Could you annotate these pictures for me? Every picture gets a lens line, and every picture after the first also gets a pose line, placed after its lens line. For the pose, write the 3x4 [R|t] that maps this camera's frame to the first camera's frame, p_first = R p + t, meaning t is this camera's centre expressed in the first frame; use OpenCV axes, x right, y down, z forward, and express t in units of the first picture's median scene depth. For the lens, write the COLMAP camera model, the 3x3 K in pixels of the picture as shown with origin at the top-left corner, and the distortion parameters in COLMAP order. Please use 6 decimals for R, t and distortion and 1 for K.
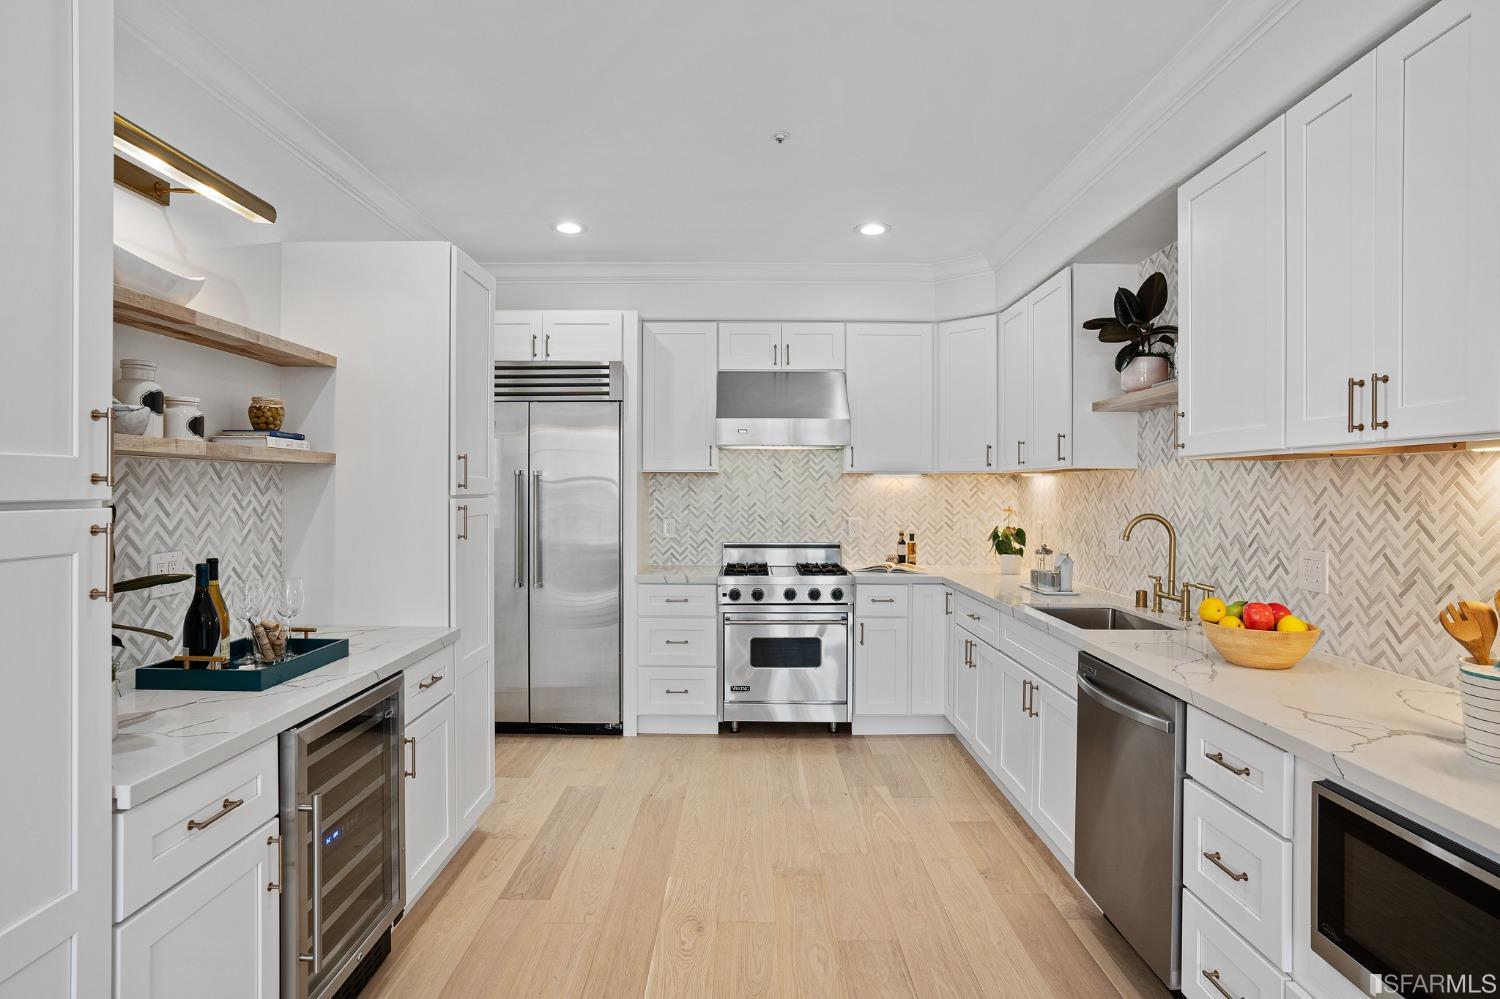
lens RADIAL K [[809.3, 0, 756.7], [0, 809.3, 496.7], [0, 0, 1]] dist [-0.022082, 0.010974]
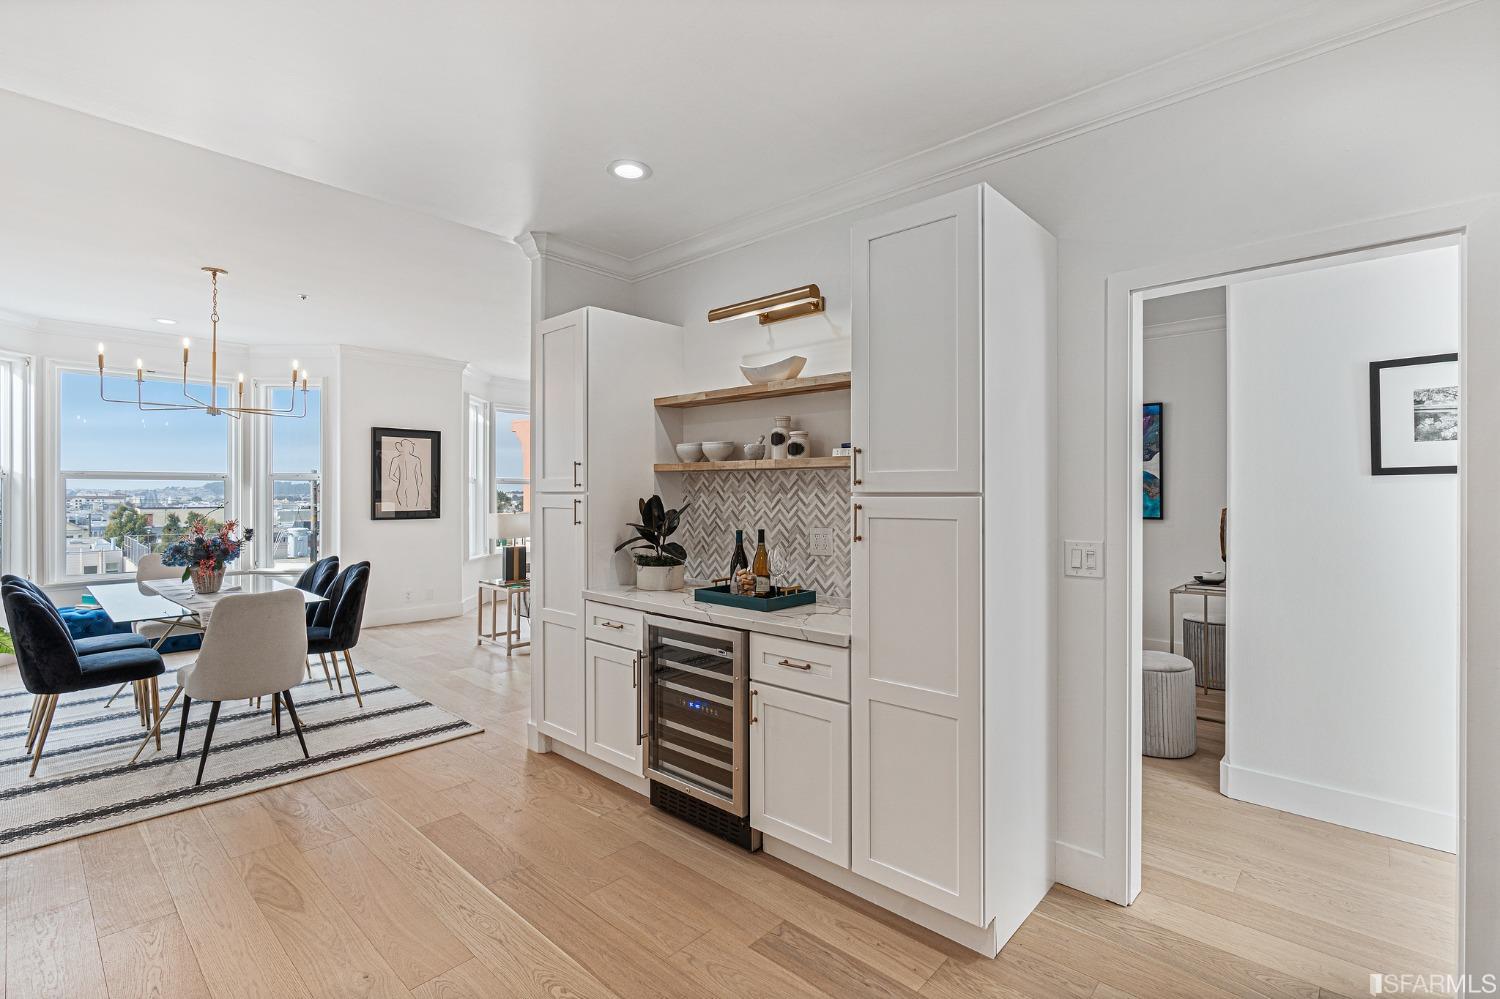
lens RADIAL K [[693.7, 0, 764.0], [0, 693.7, 490.2], [0, 0, 1]] dist [-0.028341, 0.009451]
pose [[-0.683303, -0.006218, -0.730108, 0.287206], [-0.009777, 0.999952, 0.000634, -0.004692], [0.730069, 0.007572, -0.683331, 1.525540]]
